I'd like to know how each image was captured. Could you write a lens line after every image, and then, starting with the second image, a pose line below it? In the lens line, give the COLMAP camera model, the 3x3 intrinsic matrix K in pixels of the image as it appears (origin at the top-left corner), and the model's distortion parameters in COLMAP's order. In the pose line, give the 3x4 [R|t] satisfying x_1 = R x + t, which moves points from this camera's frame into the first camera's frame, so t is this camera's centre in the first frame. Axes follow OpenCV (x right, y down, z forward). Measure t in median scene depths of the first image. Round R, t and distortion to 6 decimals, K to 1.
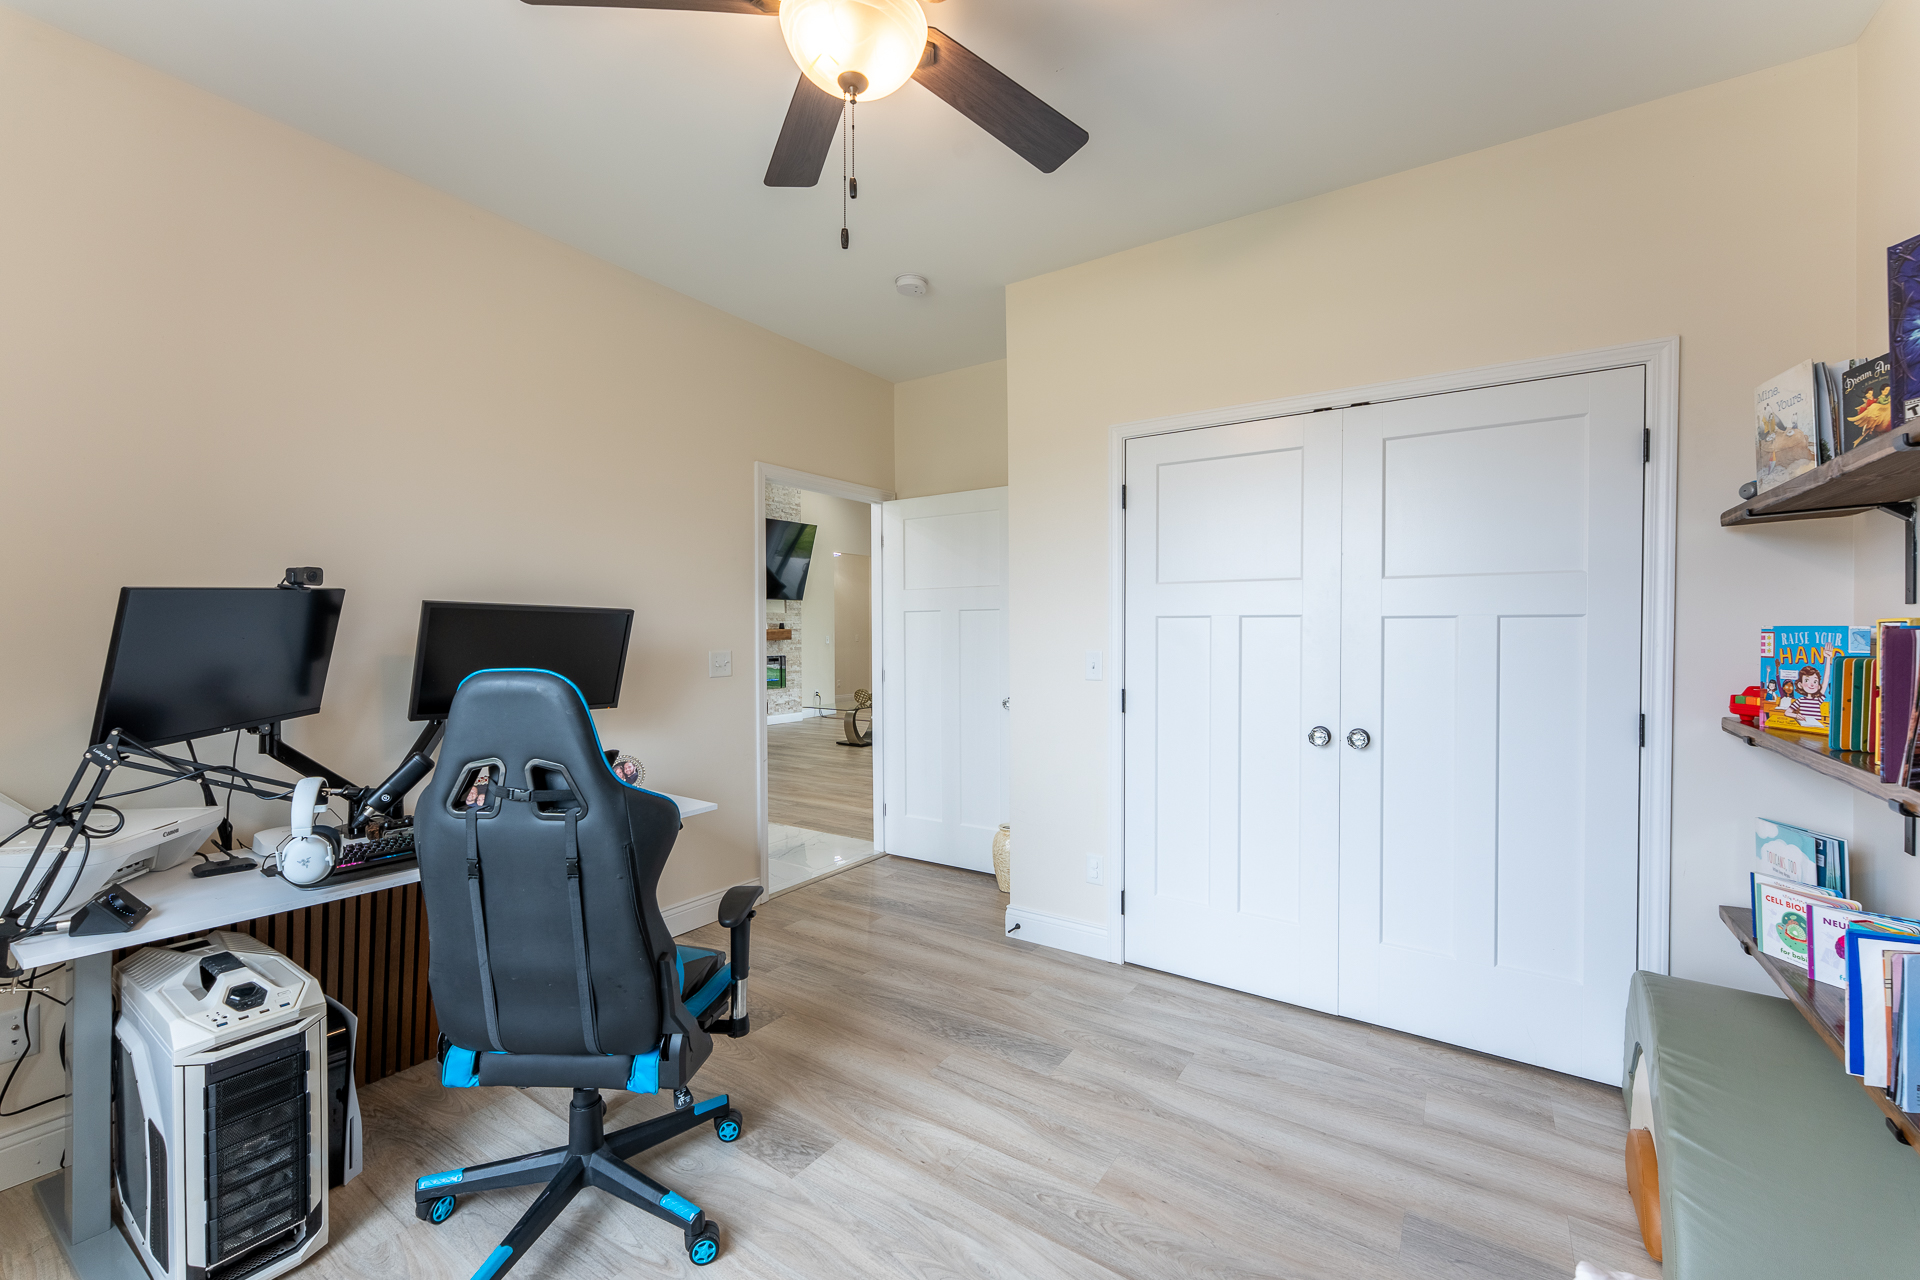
lens RADIAL K [[776.3, 0, 967.8], [0, 776.3, 641.5], [0, 0, 1]] dist [-0.000781, -0.000224]
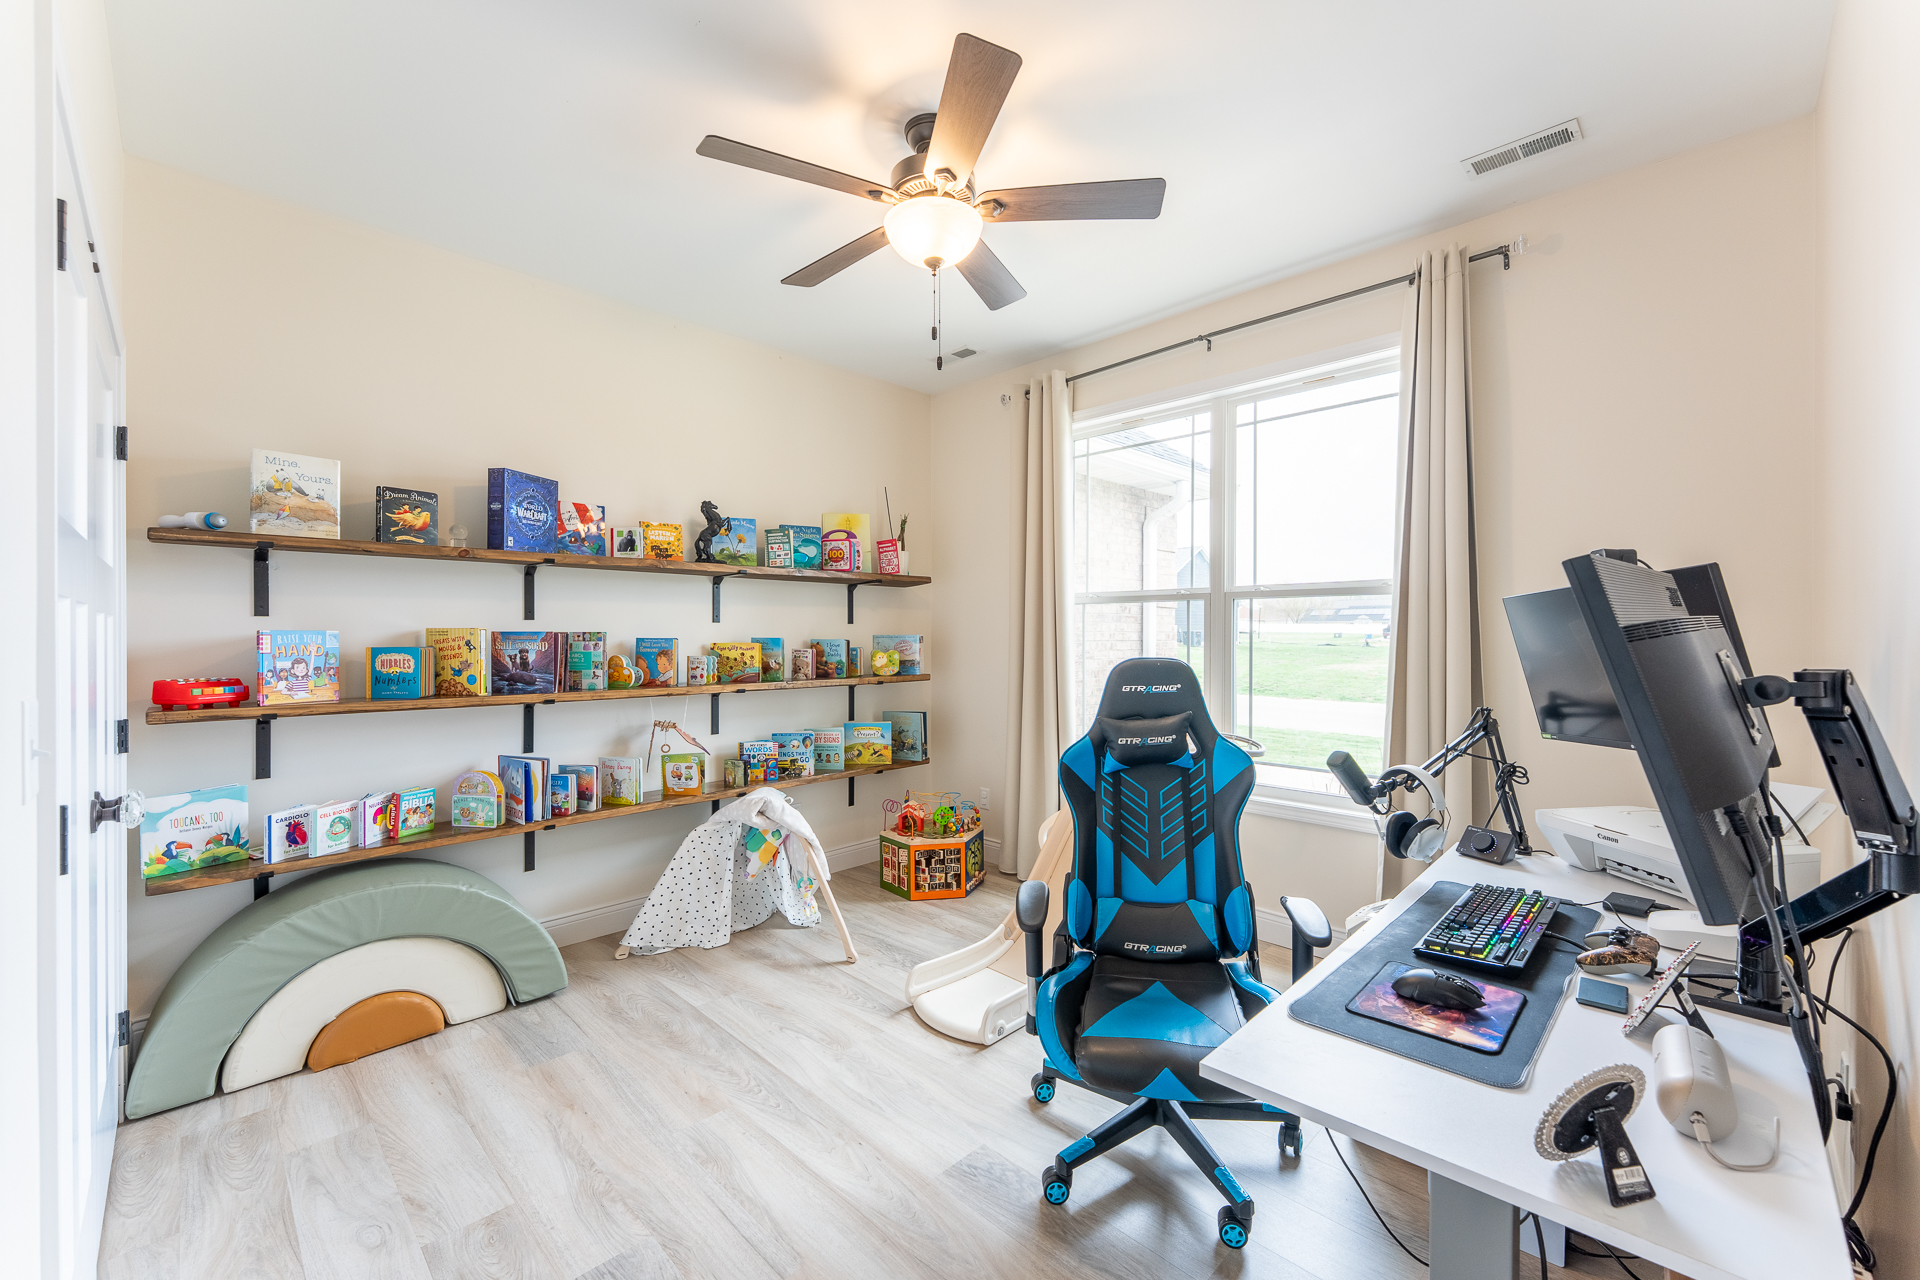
lens RADIAL K [[776.3, 0, 967.8], [0, 776.3, 641.5], [0, 0, 1]] dist [-0.000781, -0.000224]
pose [[-0.983125, -0.000850, 0.182935, -0.393583], [0.002854, 0.999796, 0.019980, -0.022351], [-0.182915, 0.020165, -0.982922, 2.006318]]
